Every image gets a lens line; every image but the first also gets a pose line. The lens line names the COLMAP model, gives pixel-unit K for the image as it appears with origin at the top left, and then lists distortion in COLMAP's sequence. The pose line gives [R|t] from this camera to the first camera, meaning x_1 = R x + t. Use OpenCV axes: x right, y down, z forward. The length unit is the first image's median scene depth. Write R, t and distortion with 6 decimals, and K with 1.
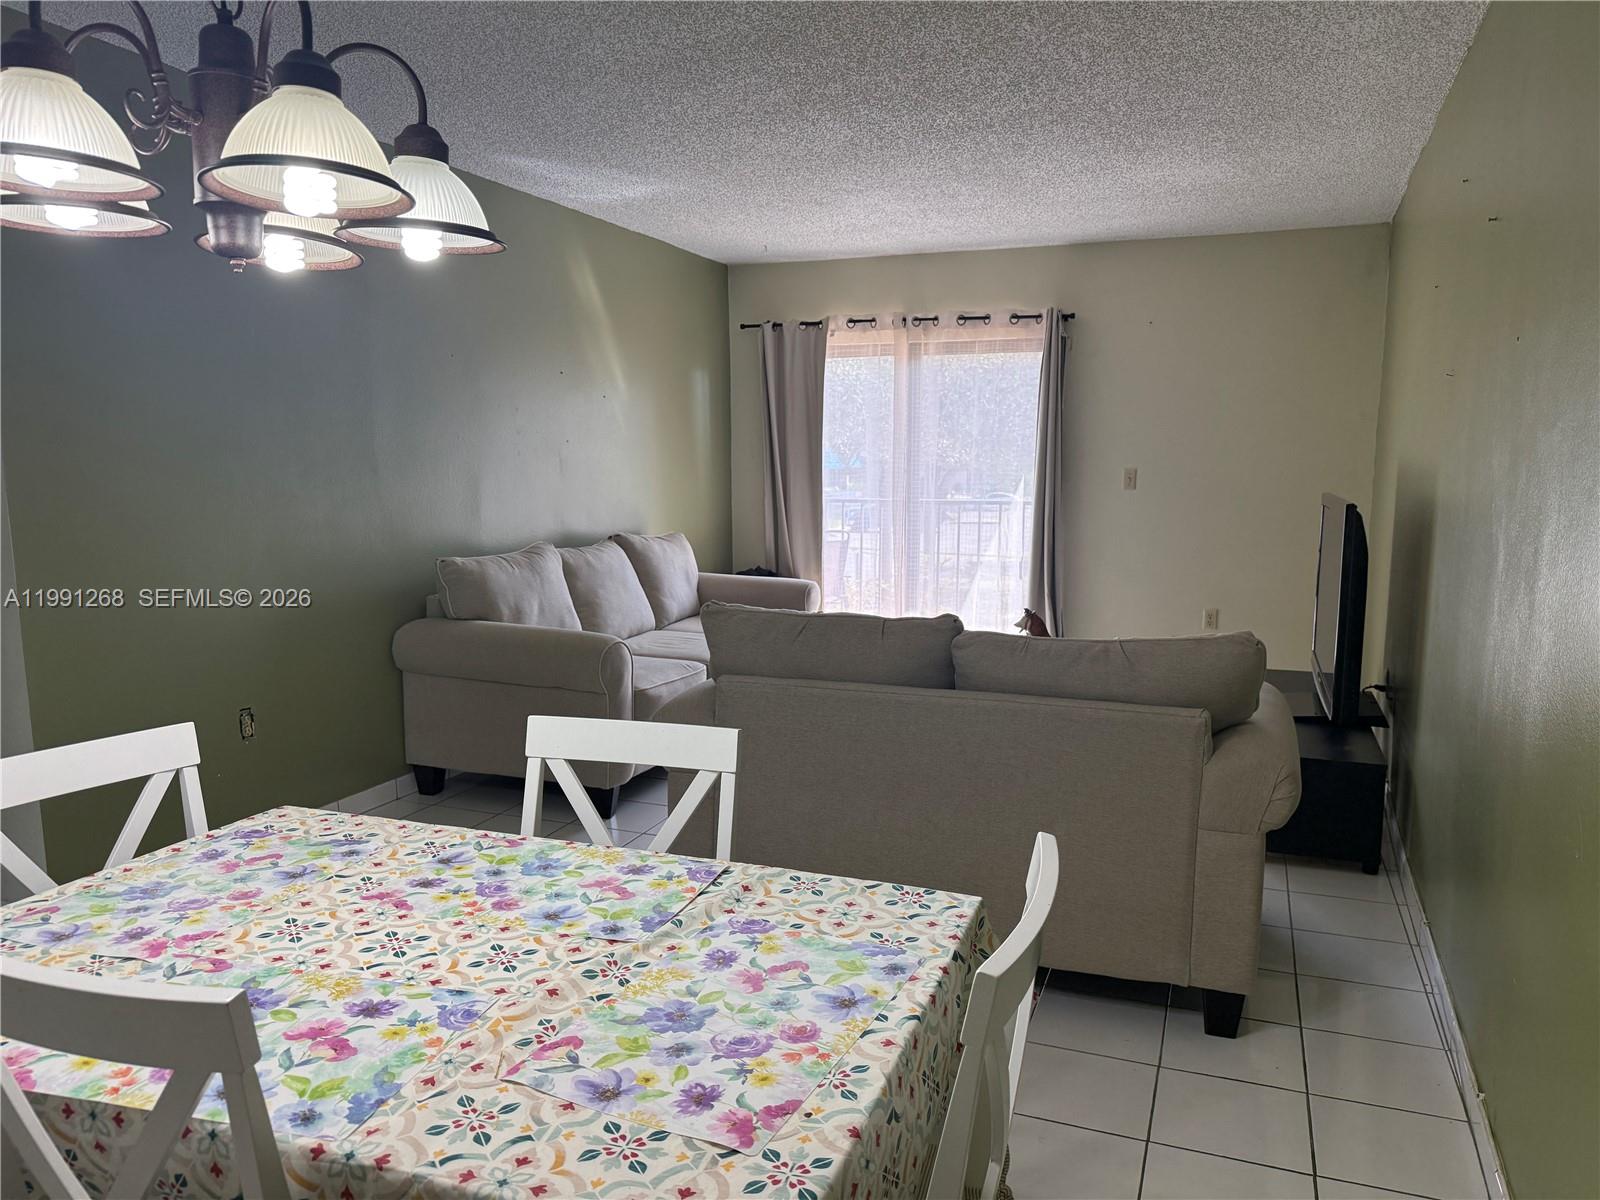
lens RADIAL K [[1122.2, 0, 808.9], [0, 1122.2, 607.6], [0, 0, 1]] dist [0.178229, -0.349953]
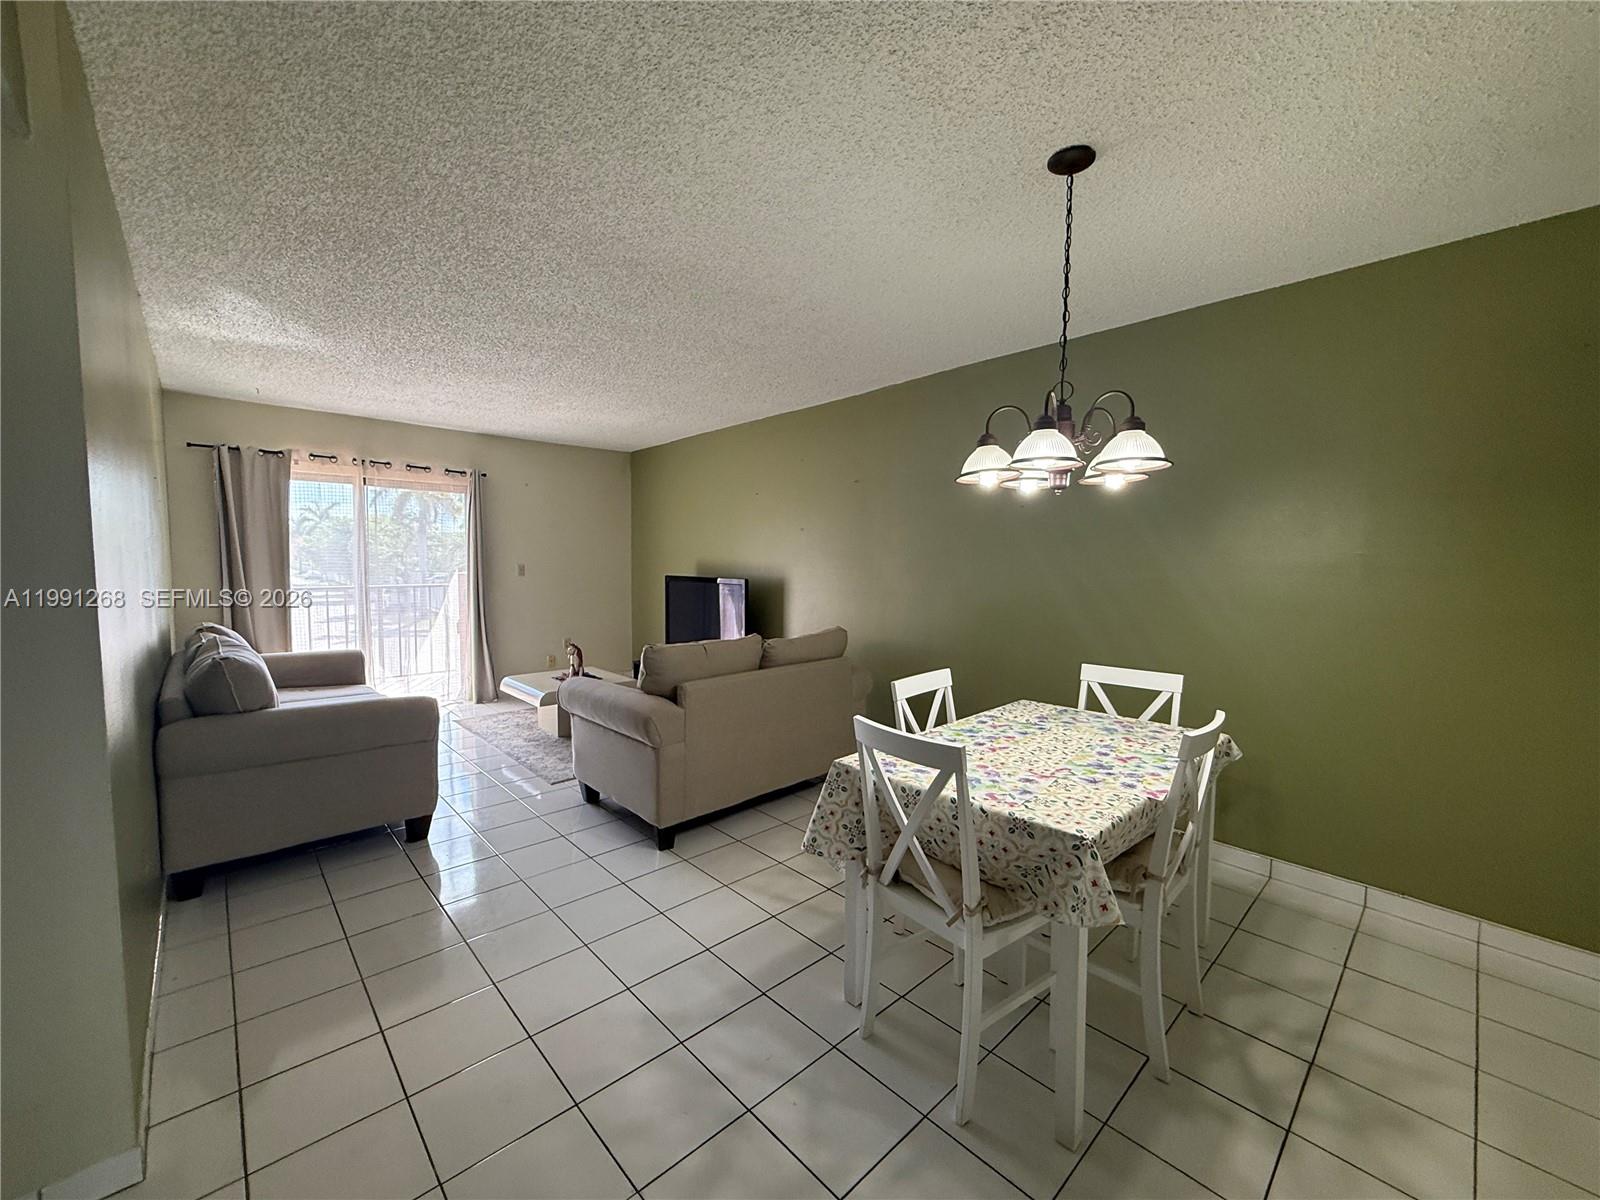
lens RADIAL K [[639.4, 0, 790.8], [0, 639.4, 601.5], [0, 0, 1]] dist [0.000597, 0.003136]
pose [[0.429841, -0.058461, 0.901010, -0.427723], [0.111493, 0.993701, 0.011286, -0.028330], [-0.895995, 0.095605, 0.433651, 0.191053]]
